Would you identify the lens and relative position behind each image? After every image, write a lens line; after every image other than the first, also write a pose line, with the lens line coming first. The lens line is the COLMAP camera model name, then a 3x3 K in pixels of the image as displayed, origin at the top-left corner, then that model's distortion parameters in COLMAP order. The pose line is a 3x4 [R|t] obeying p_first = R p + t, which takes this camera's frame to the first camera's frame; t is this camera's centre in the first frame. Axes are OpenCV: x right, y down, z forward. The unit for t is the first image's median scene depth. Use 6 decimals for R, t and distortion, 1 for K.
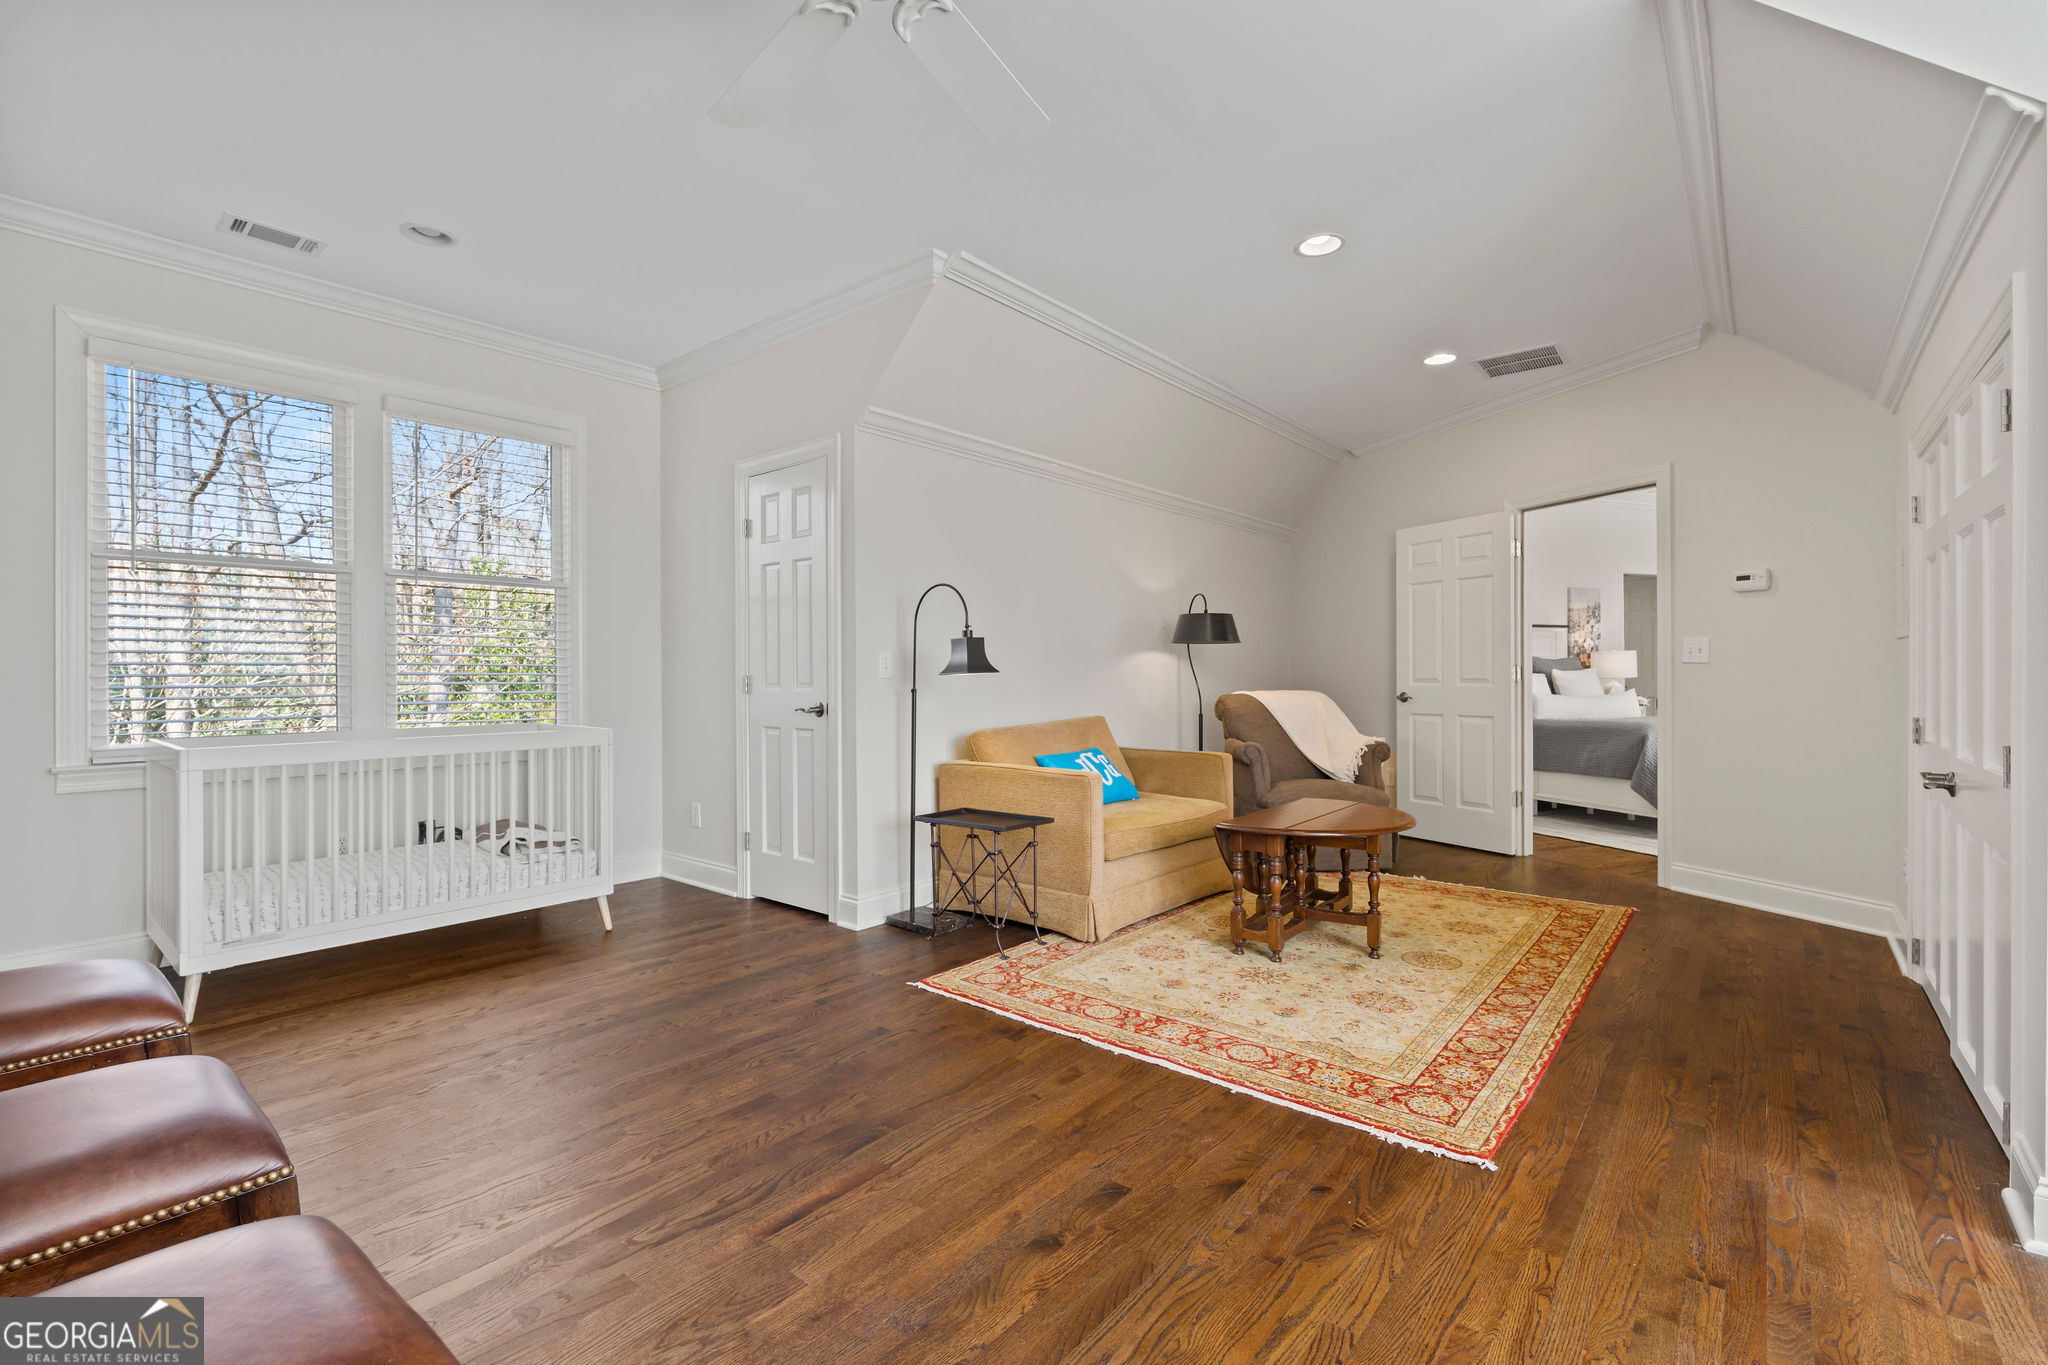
lens RADIAL K [[902.5, 0, 1029.3], [0, 902.5, 677.8], [0, 0, 1]] dist [-0.004549, 0.000040]
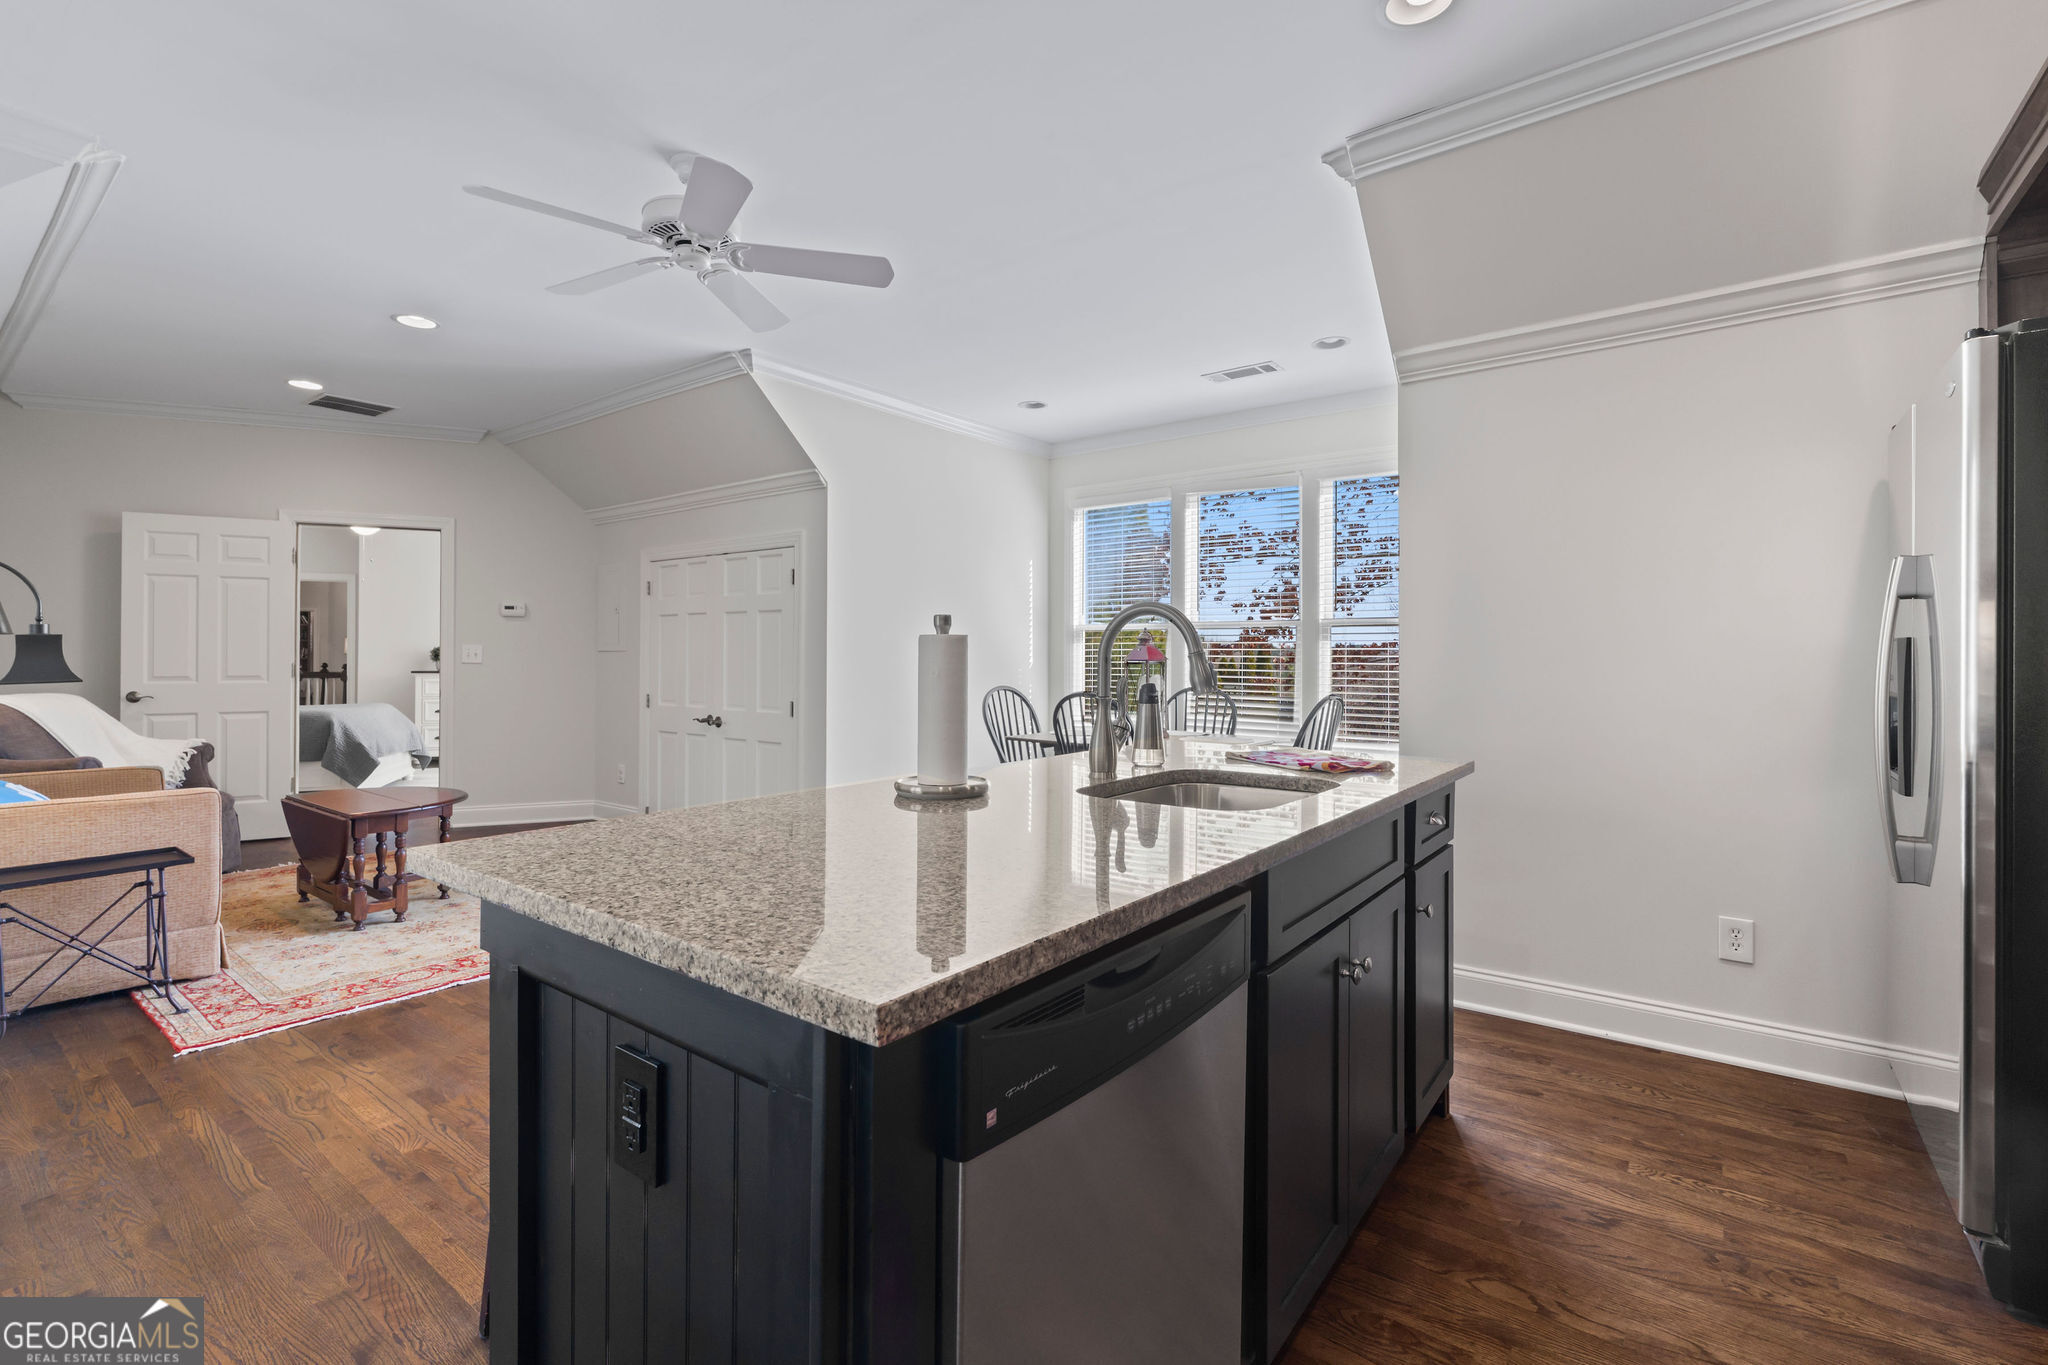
lens RADIAL K [[902.5, 0, 1031.8], [0, 902.5, 665.5], [0, 0, 1]] dist [-0.004549, 0.000040]
pose [[-0.040977, -0.003815, 0.999153, -0.934900], [0.000597, 0.999992, 0.003842, -0.023308], [-0.999160, 0.000753, -0.040975, 0.227341]]
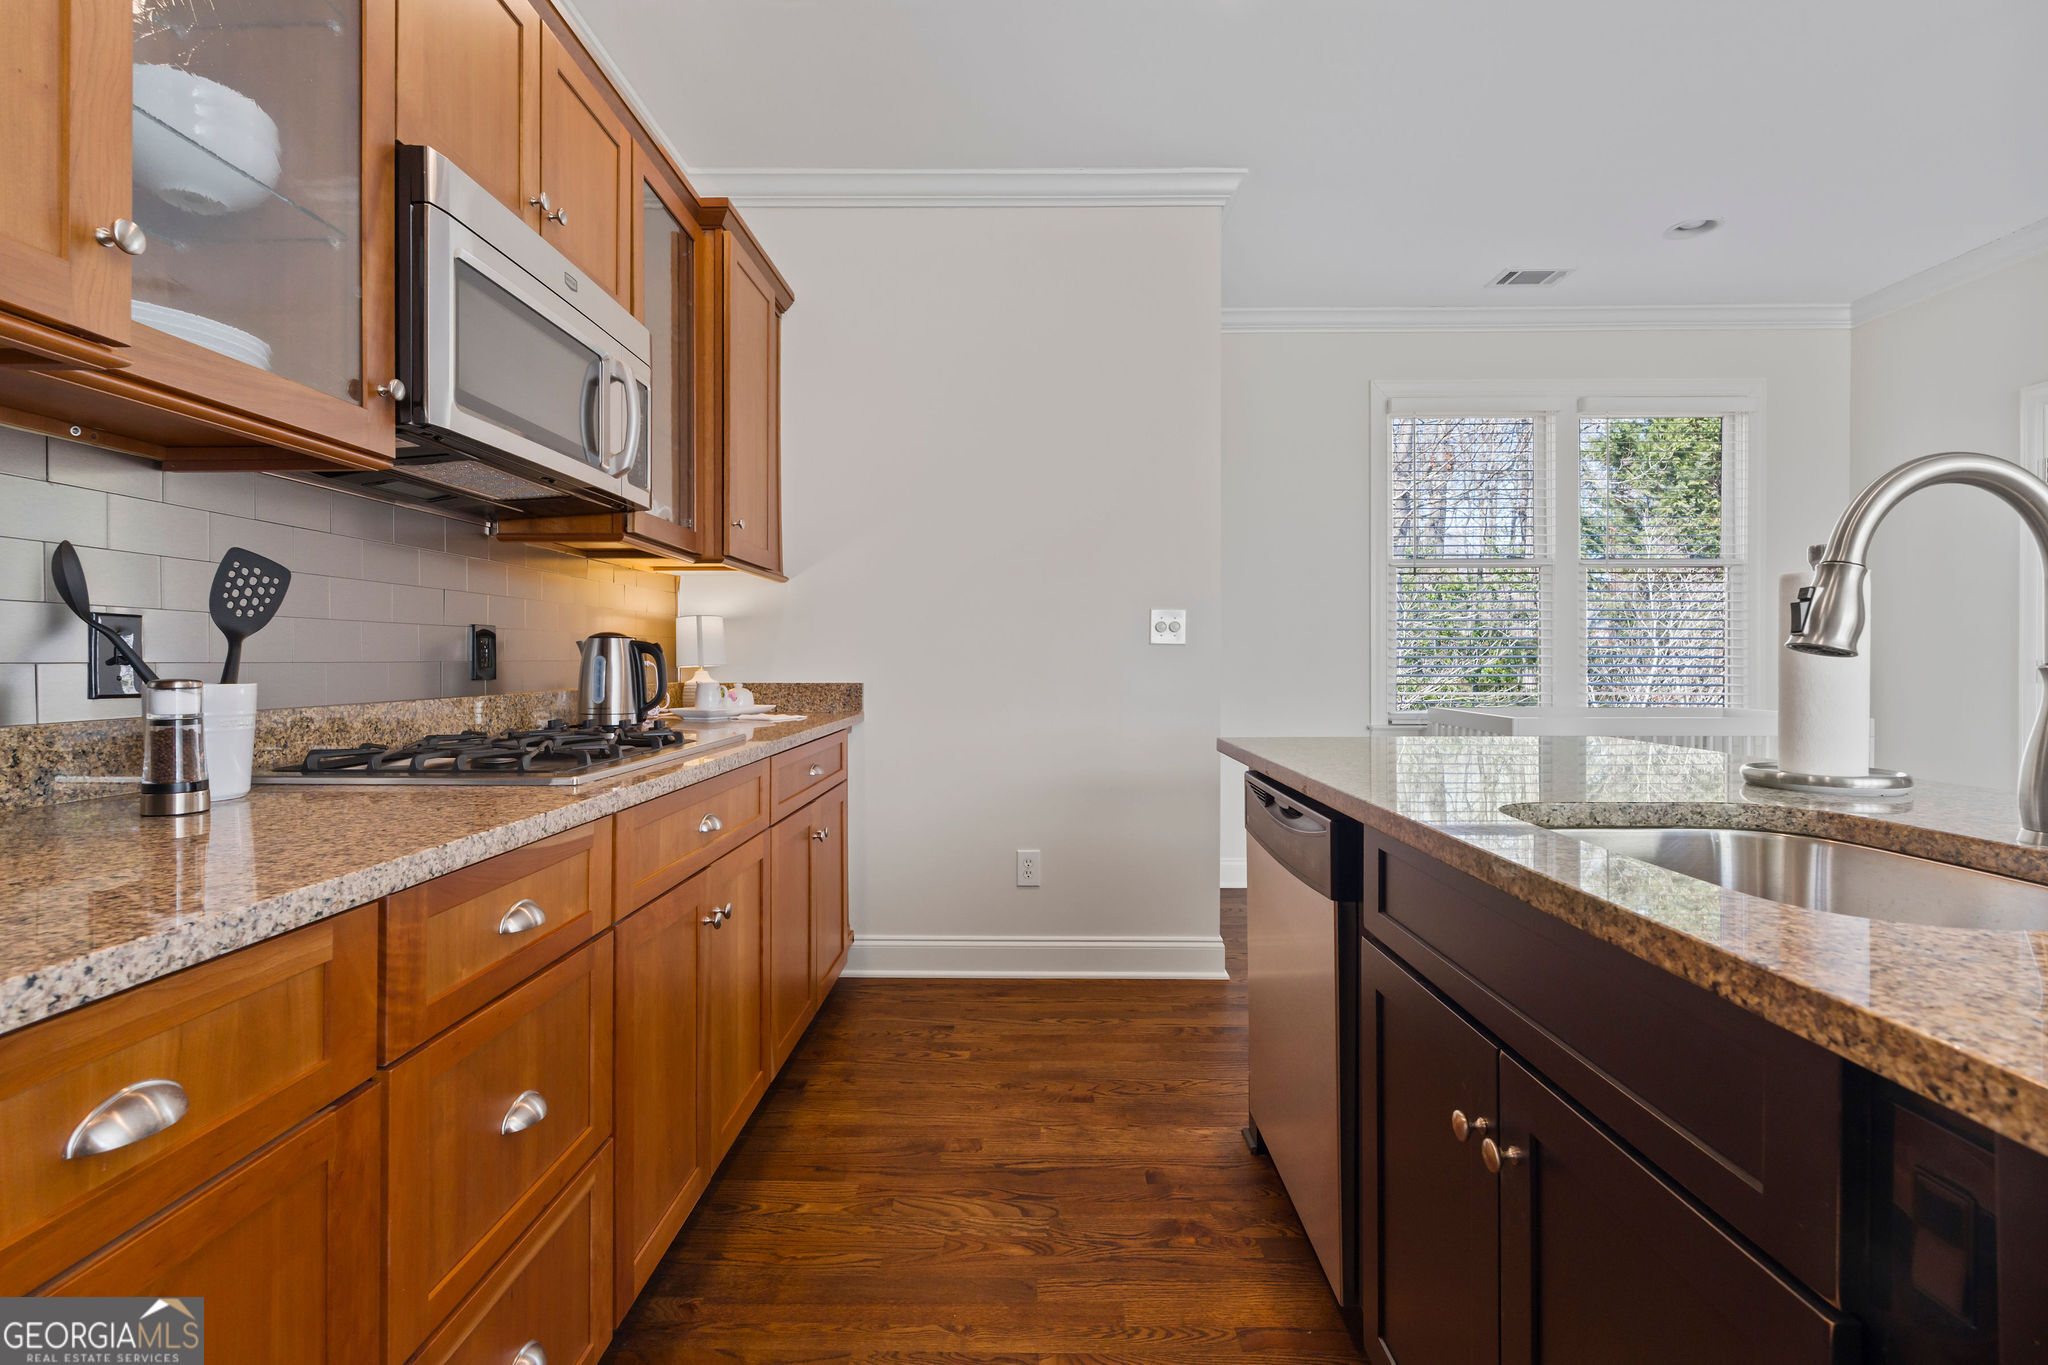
lens RADIAL K [[902.5, 0, 1028.0], [0, 902.5, 655.8], [0, 0, 1]] dist [-0.004549, 0.000040]
pose [[0.625640, 0.003051, -0.780106, -0.341202], [-0.004573, 0.999990, 0.000243, -0.002528], [0.780099, 0.003415, 0.625647, -0.227869]]
